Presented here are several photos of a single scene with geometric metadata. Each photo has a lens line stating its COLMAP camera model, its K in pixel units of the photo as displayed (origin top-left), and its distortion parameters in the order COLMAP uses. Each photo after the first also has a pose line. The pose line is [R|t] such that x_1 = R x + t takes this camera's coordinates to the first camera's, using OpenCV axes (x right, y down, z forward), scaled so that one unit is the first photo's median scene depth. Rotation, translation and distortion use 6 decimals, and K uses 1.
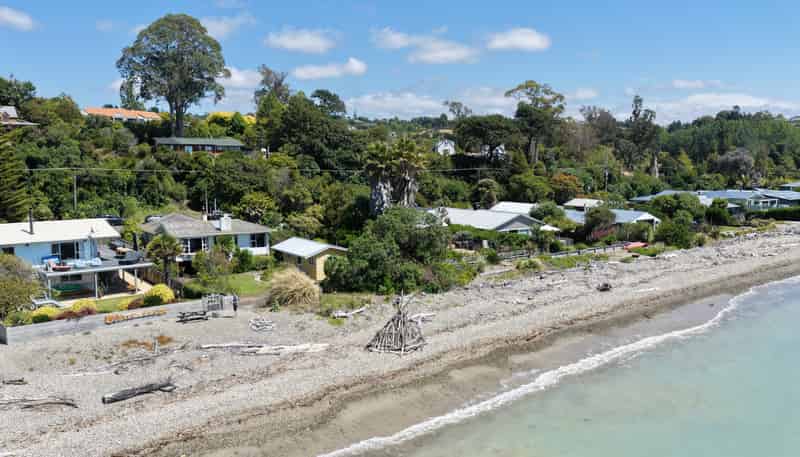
lens RADIAL K [[673.7, 0, 402.4], [0, 673.7, 235.1], [0, 0, 1]] dist [-0.002483, 0.006898]
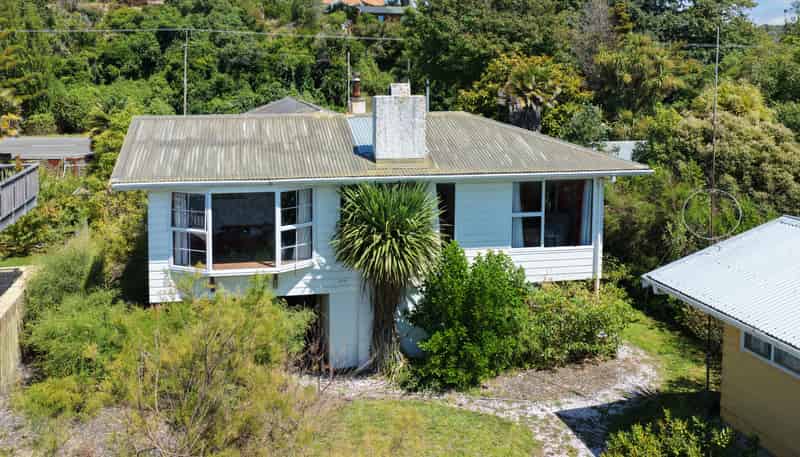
lens RADIAL K [[700.0, 0, 351.6], [0, 700.0, 137.8], [0, 0, 1]] dist [-0.009563, 0.007951]
pose [[0.910311, 0.030069, -0.412831, -0.145718], [-0.041968, 0.998923, -0.019784, -0.006843], [0.411792, 0.035335, 0.910593, 0.620861]]
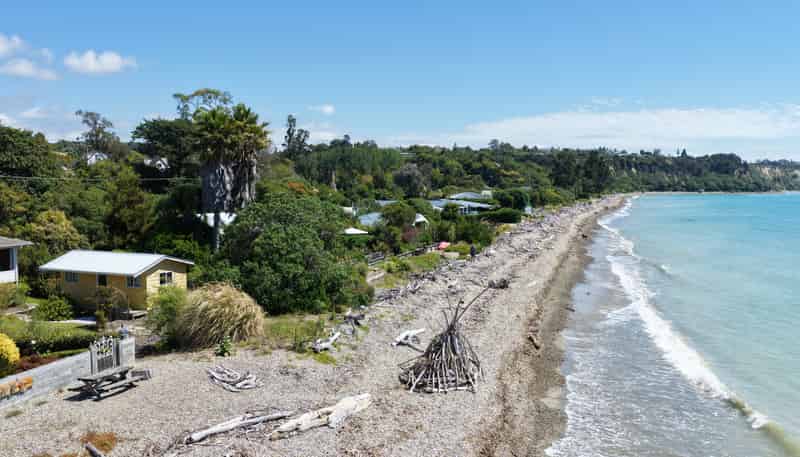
lens RADIAL K [[673.7, 0, 402.4], [0, 673.7, 235.1], [0, 0, 1]] dist [-0.002483, 0.006898]
pose [[0.843358, -0.039892, 0.535870, -0.186740], [0.061833, 0.997821, -0.023033, 0.017629], [-0.533783, 0.052560, 0.843986, 0.220616]]
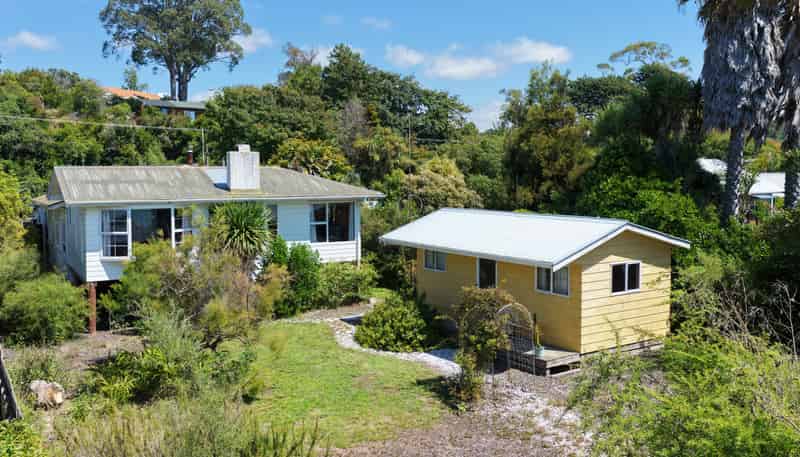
lens RADIAL K [[687.0, 0, 401.4], [0, 687.0, 208.3], [0, 0, 1]] dist [-0.001687, 0.006709]
pose [[0.999595, -0.005573, -0.027908, -0.133872], [0.003772, 0.997932, -0.064169, 0.019220], [0.028208, 0.064037, 0.997549, 0.508227]]
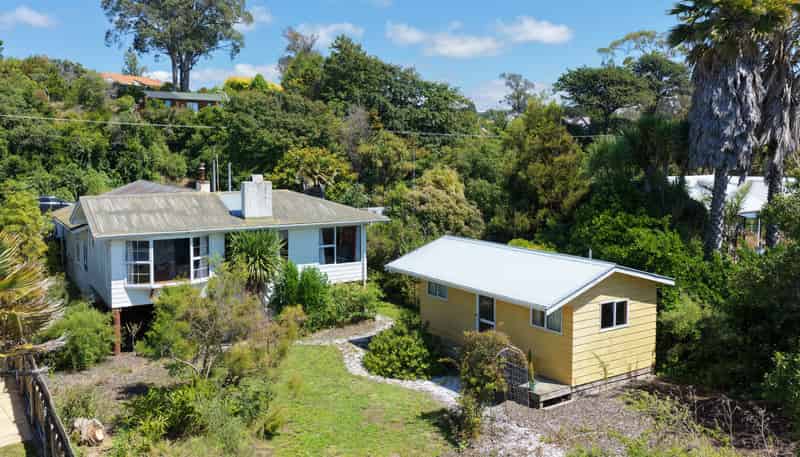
lens RADIAL K [[689.4, 0, 400.1], [0, 689.4, 198.3], [0, 0, 1]] dist [-0.003393, 0.005544]
pose [[0.999586, -0.001622, -0.028733, -0.135474], [0.000215, 0.998803, -0.048907, 0.000585], [0.028778, 0.048881, 0.998390, 0.489984]]
